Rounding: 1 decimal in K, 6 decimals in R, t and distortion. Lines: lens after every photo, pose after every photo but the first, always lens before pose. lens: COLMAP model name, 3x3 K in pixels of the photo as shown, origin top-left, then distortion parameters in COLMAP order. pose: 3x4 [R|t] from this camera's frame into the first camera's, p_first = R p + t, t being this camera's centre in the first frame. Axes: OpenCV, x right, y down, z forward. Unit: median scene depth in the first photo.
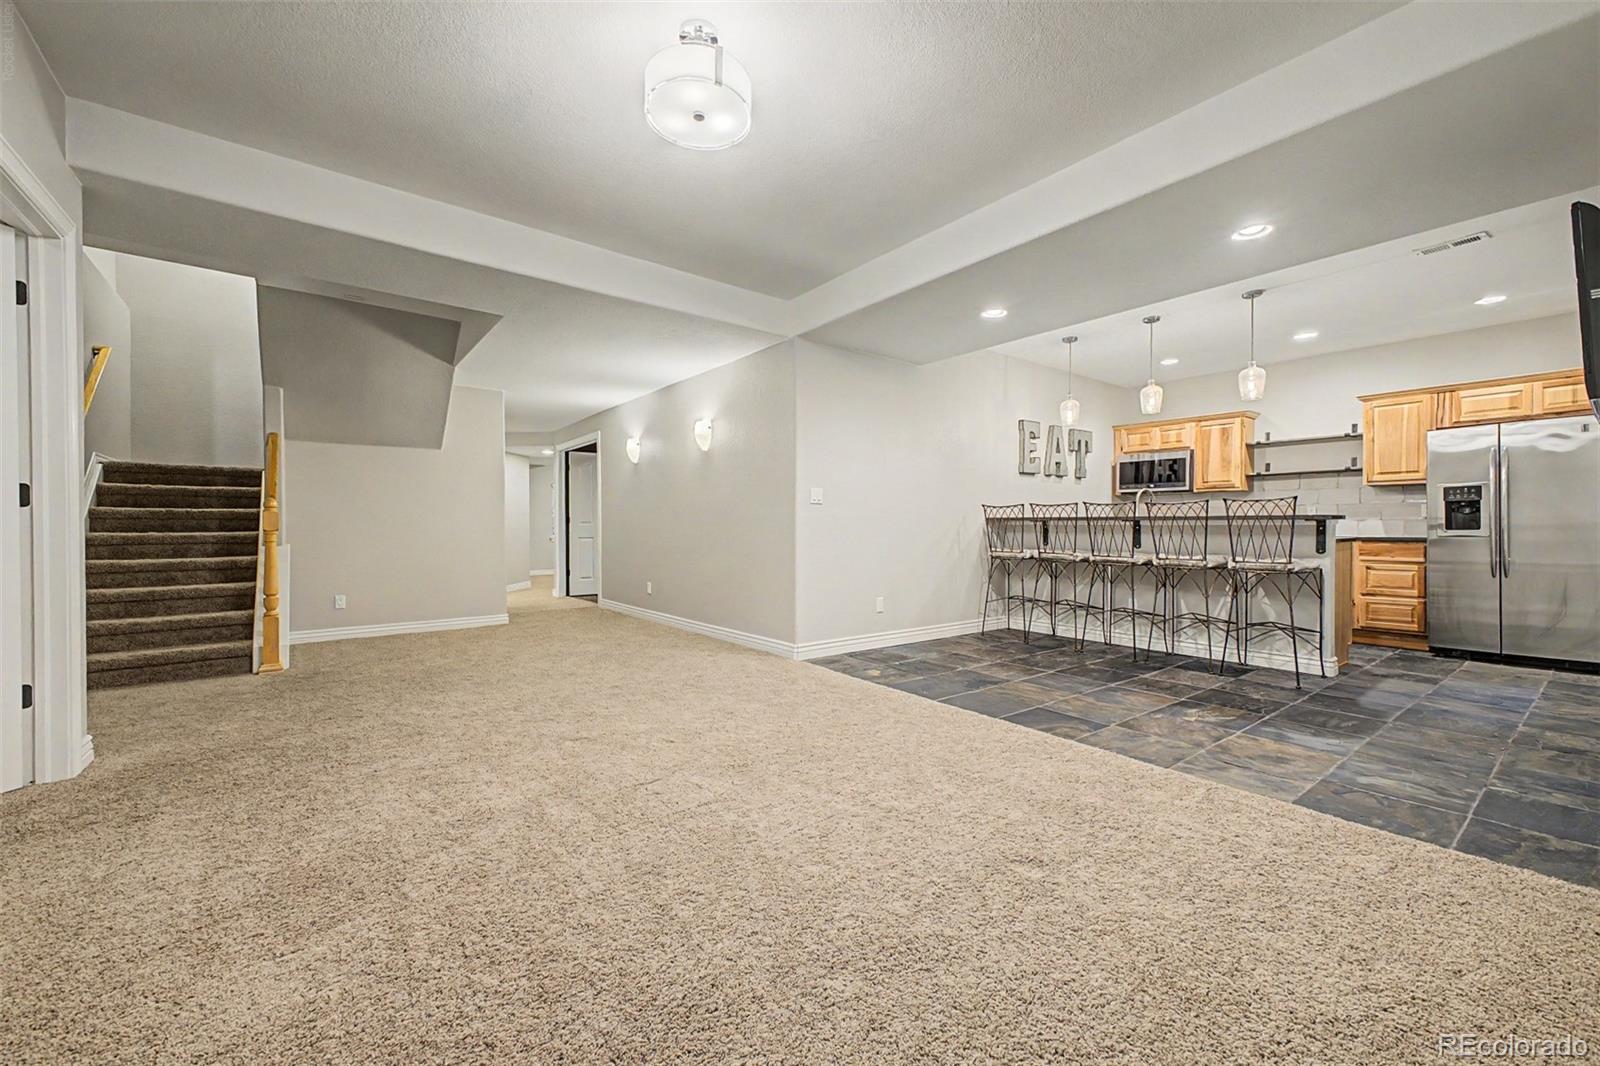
lens RADIAL K [[628.6, 0, 798.6], [0, 628.6, 528.7], [0, 0, 1]] dist [0.029020, -0.009956]
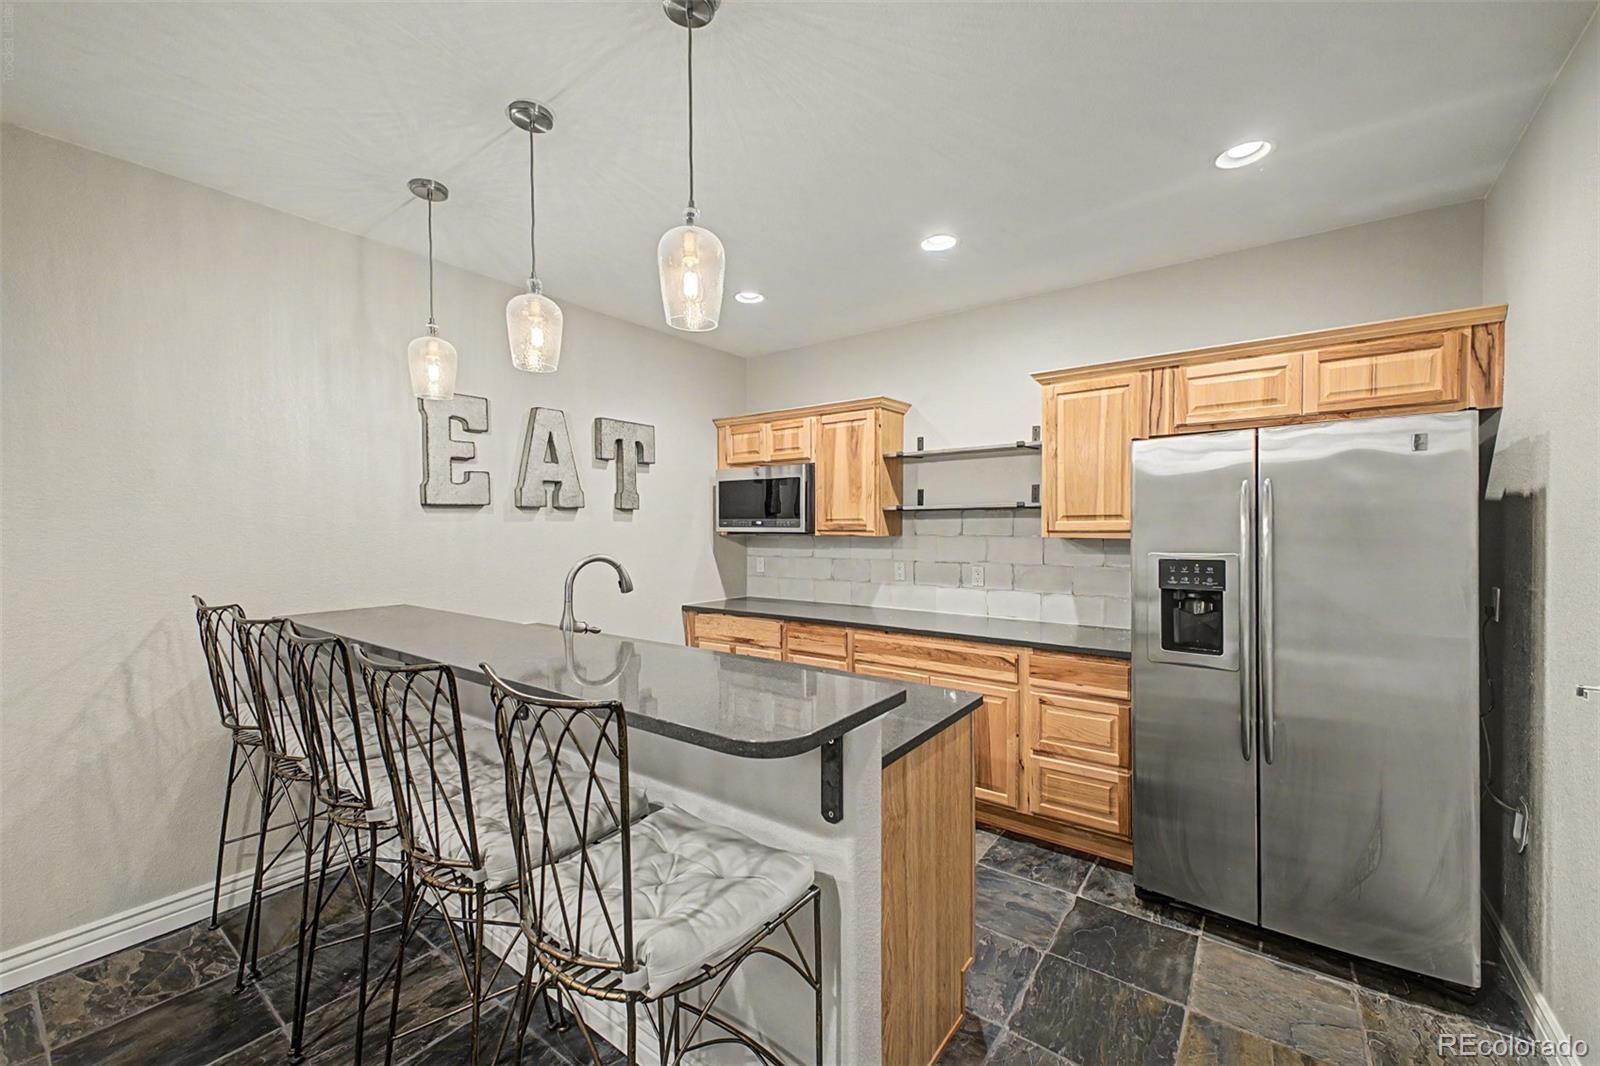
lens RADIAL K [[611.8, 0, 800.0], [0, 611.8, 533.0], [0, 0, 1]] dist [0.016988, -0.009189]
pose [[0.968812, -0.006030, 0.247724, 0.558880], [0.003562, 0.999939, 0.010410, -0.079211], [-0.247772, -0.009203, 0.968775, 0.549050]]
